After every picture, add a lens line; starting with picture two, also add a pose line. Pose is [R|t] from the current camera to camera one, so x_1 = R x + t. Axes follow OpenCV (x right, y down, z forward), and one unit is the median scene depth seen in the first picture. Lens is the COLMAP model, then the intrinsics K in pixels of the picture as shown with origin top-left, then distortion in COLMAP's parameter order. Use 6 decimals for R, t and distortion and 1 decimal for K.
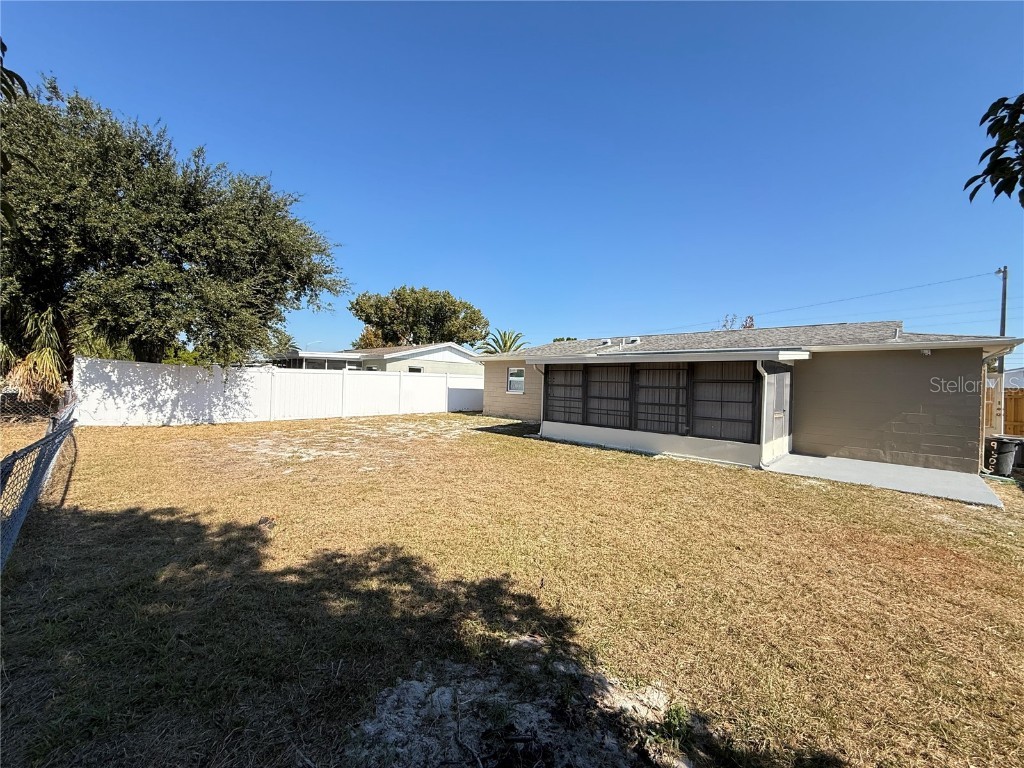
lens RADIAL K [[411.7, 0, 511.8], [0, 411.7, 383.9], [0, 0, 1]] dist [0.000430, 0.000019]
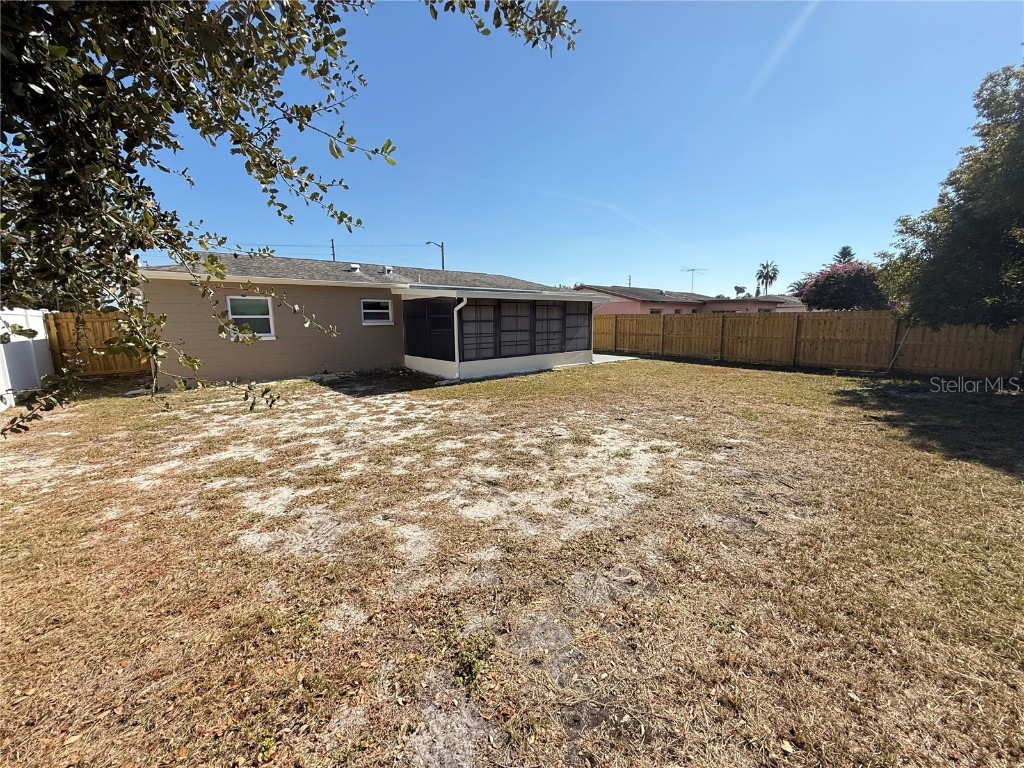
lens RADIAL K [[411.7, 0, 512.0], [0, 411.7, 382.8], [0, 0, 1]] dist [0.000430, 0.000019]
pose [[0.071806, -0.180669, 0.980919, -0.878319], [0.015063, 0.983542, 0.180050, -0.027995], [-0.997305, 0.001847, 0.073345, 0.905851]]
